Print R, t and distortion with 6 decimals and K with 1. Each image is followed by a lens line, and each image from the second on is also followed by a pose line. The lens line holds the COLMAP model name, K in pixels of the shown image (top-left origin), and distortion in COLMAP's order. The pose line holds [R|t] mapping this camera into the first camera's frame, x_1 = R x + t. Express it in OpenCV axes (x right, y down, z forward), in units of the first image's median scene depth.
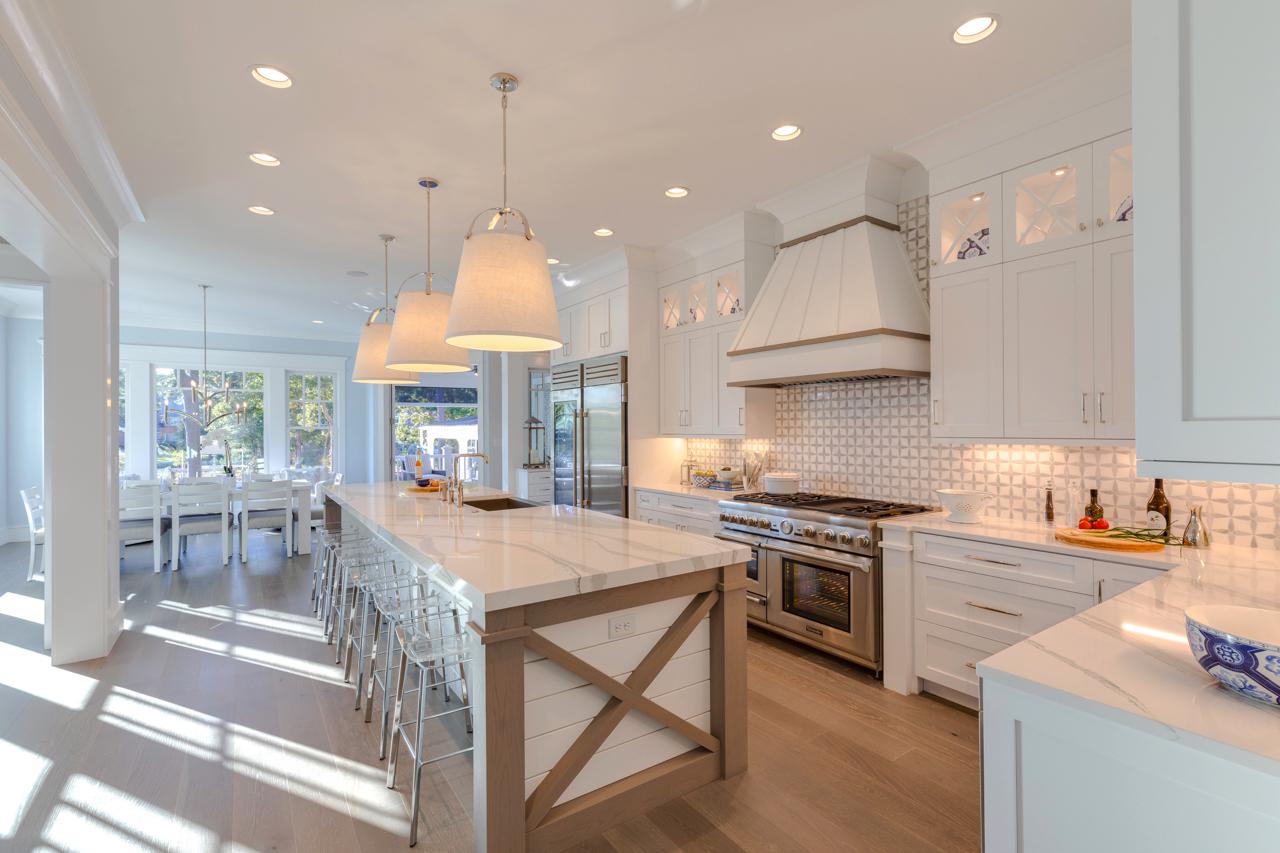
lens RADIAL K [[584.7, 0, 636.6], [0, 584.7, 423.5], [0, 0, 1]] dist [-0.003002, 0.003251]
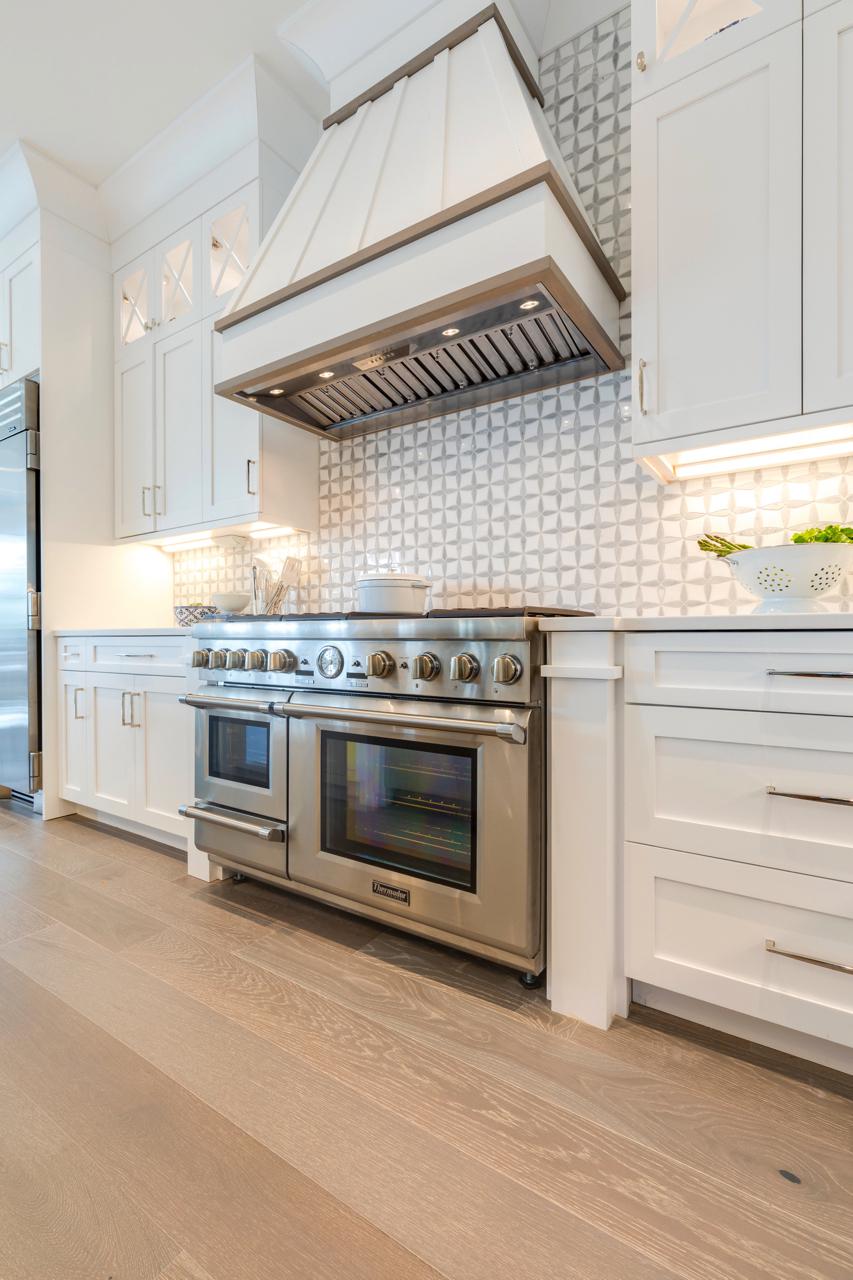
lens RADIAL K [[584.7, 0, 423.2], [0, 584.7, 636.6], [0, 0, 1]] dist [-0.003002, 0.003251]
pose [[0.930514, 0.001675, 0.366253, 0.155234], [-0.003032, 0.999991, 0.003130, 0.152658], [-0.366245, -0.004023, 0.930510, 0.545362]]
